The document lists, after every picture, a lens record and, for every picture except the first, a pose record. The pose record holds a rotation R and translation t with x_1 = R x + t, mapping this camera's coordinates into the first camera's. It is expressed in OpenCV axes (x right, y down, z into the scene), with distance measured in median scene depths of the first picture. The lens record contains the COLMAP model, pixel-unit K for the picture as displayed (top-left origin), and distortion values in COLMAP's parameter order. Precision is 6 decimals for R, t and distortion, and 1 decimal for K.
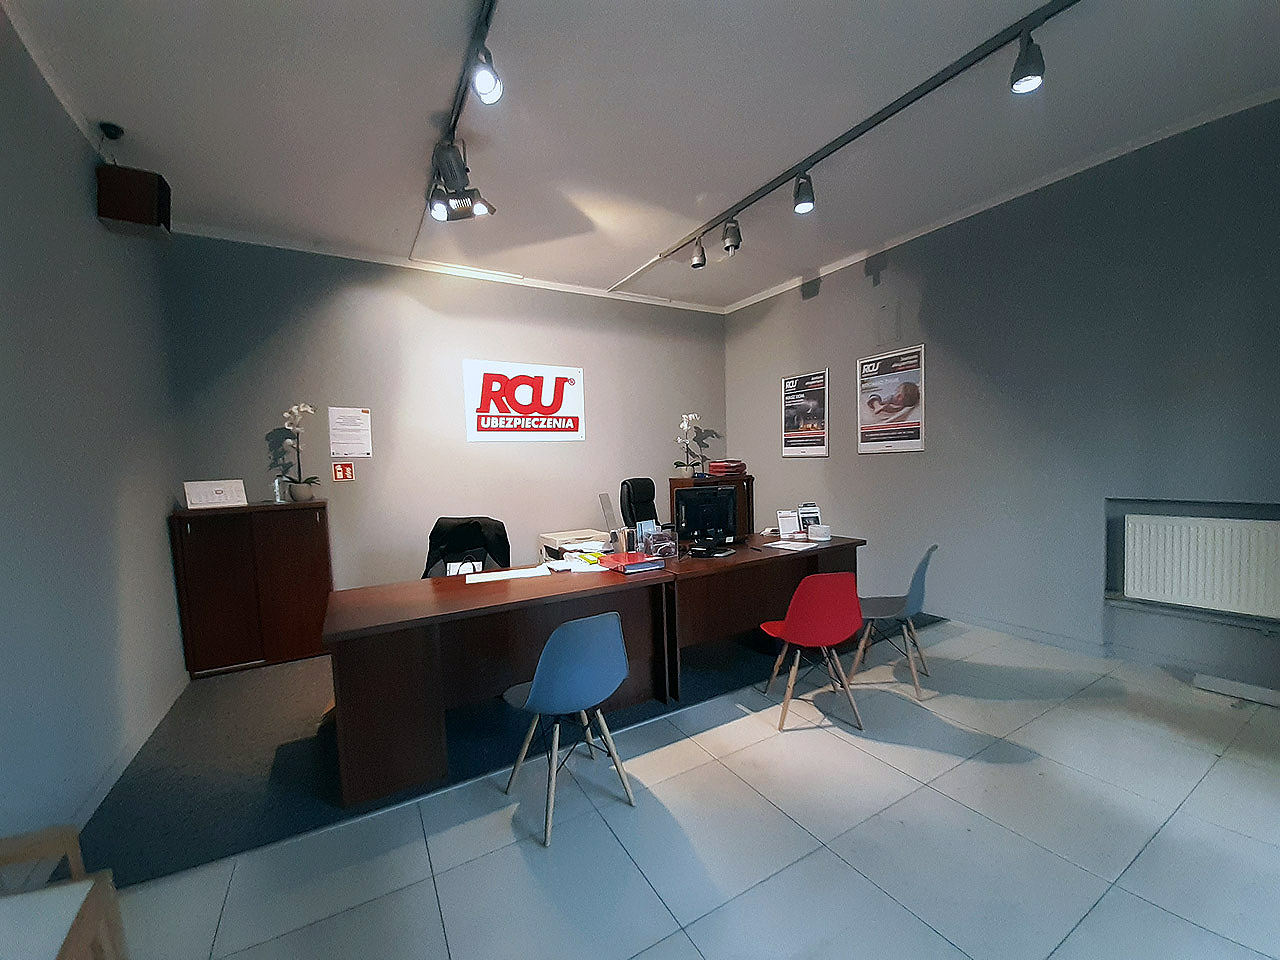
lens RADIAL K [[505.1, 0, 644.0], [0, 505.1, 499.9], [0, 0, 1]] dist [0.015822, -0.011335]
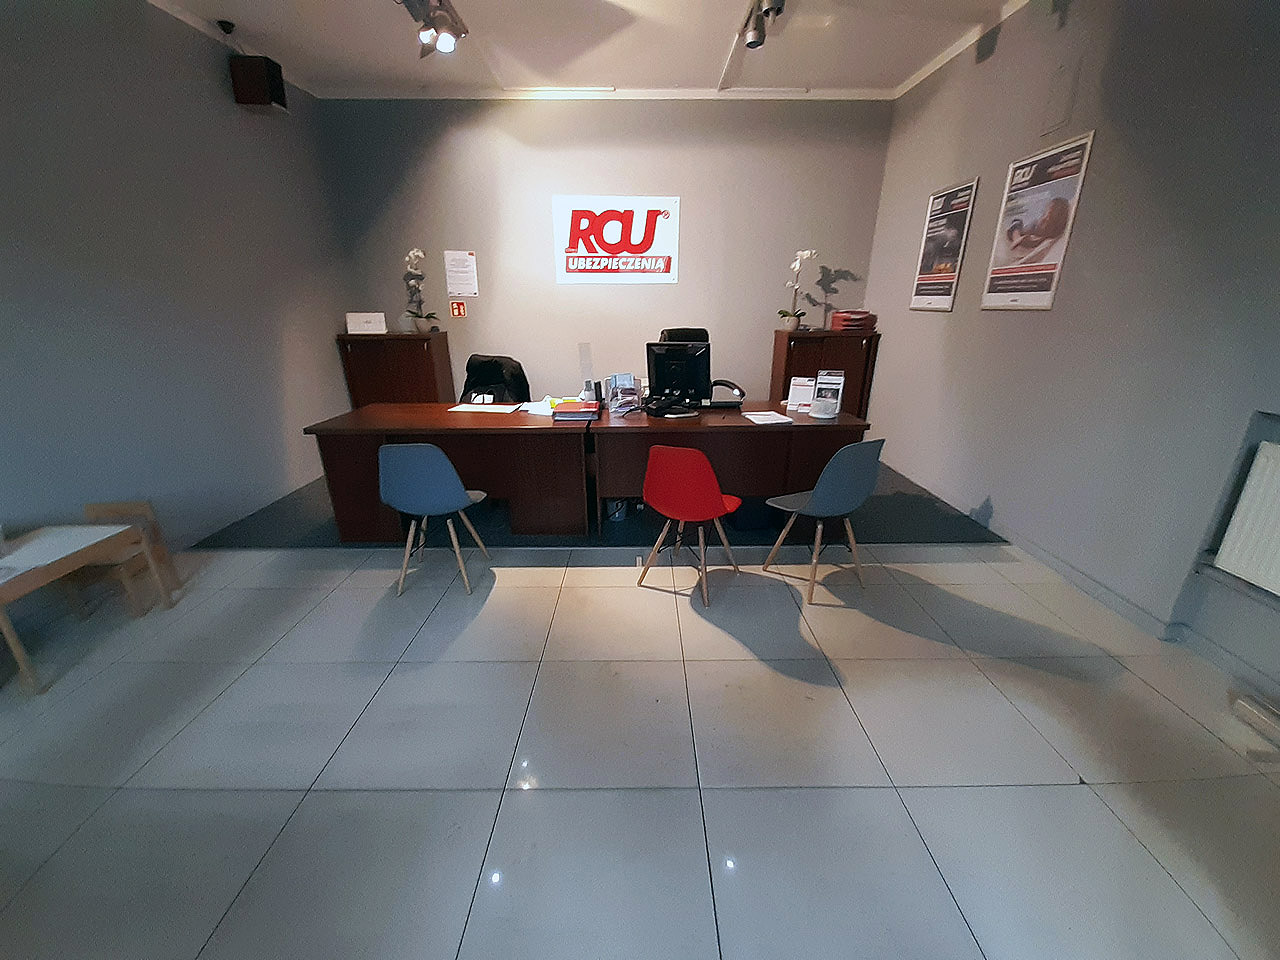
lens RADIAL K [[505.1, 0, 644.0], [0, 505.1, 499.9], [0, 0, 1]] dist [0.015822, -0.011335]
pose [[0.868681, 0.208552, -0.449332, 0.397483], [-0.065550, 0.947477, 0.313035, -0.028872], [0.491016, -0.242474, 0.836726, 0.082552]]
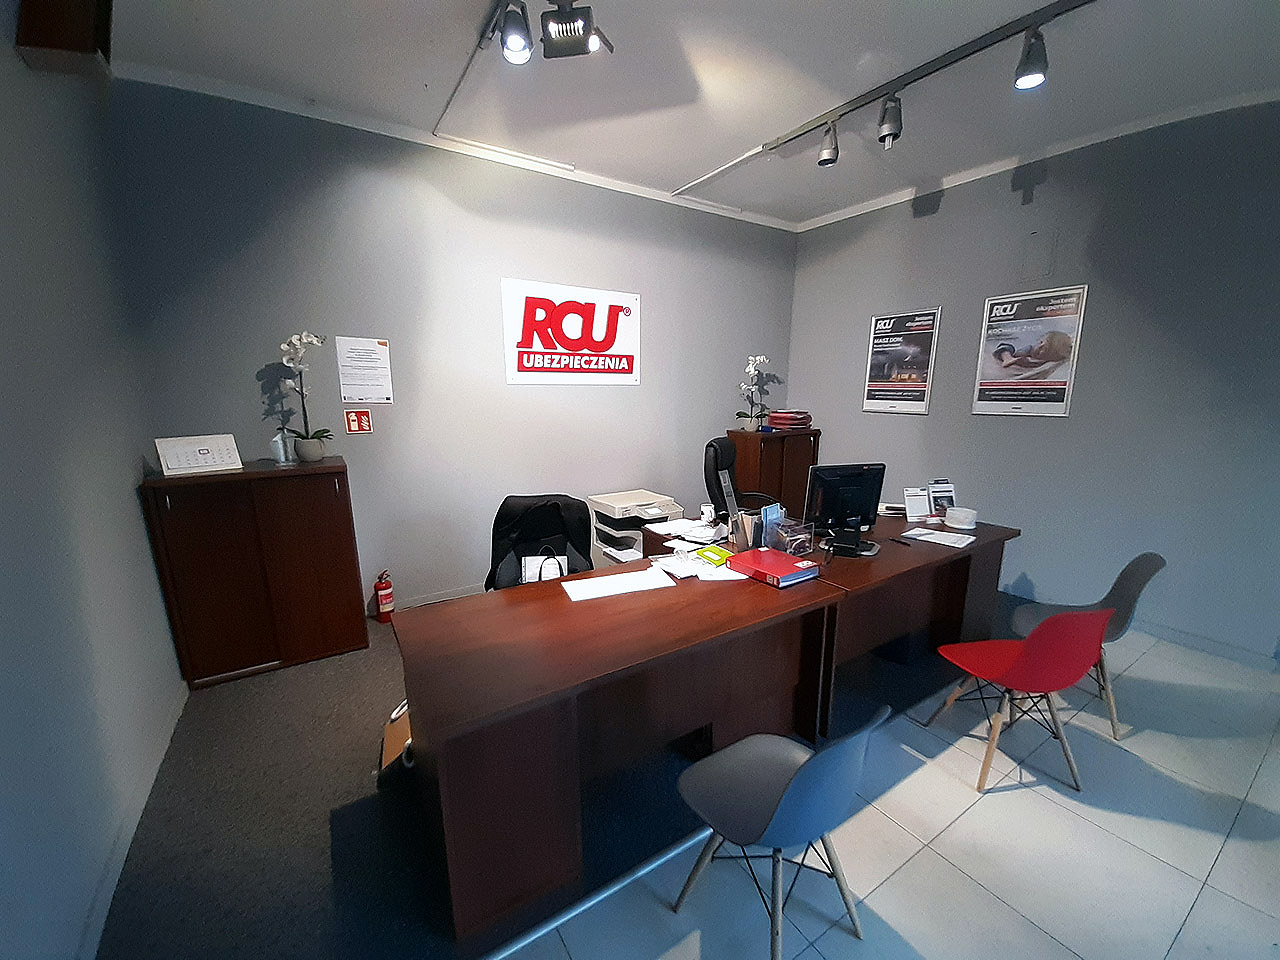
lens RADIAL K [[505.1, 0, 644.0], [0, 505.1, 499.9], [0, 0, 1]] dist [0.015822, -0.011335]
pose [[0.998513, 0.022010, 0.049882, -0.169419], [-0.028729, 0.989977, 0.138272, -0.051560], [-0.046339, -0.139500, 0.989137, 0.165339]]
